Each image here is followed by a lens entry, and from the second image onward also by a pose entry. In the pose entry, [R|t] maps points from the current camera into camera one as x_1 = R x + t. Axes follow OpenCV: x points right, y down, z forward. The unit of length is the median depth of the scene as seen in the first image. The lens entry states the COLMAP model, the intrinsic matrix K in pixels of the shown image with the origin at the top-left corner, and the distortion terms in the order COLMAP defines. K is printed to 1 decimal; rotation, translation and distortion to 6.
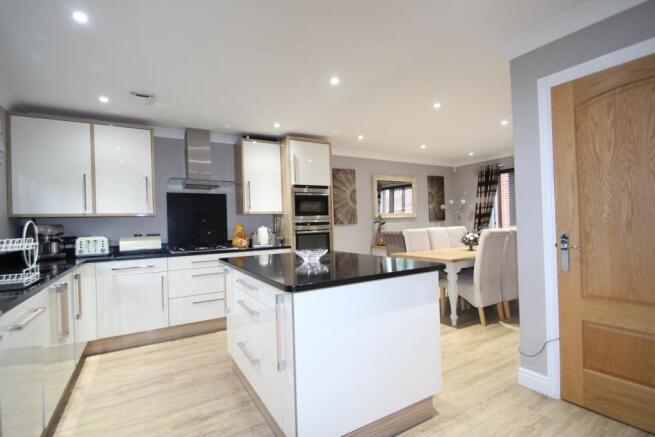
lens RADIAL K [[311.8, 0, 327.5], [0, 311.8, 218.5], [0, 0, 1]] dist [-0.000674, -0.000081]
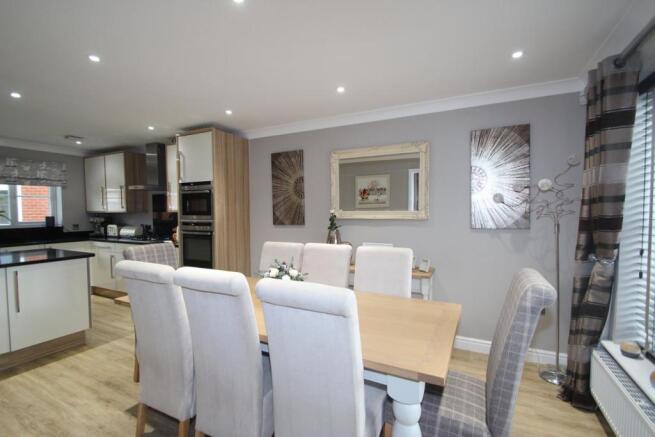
lens RADIAL K [[306.3, 0, 318.2], [0, 306.3, 225.1], [0, 0, 1]] dist [0.001494, -0.000029]
pose [[0.524546, 0.067941, -0.848667, 0.727176], [0.002473, 0.996685, 0.081319, -0.042271], [0.851379, -0.044755, 0.522639, 0.669560]]
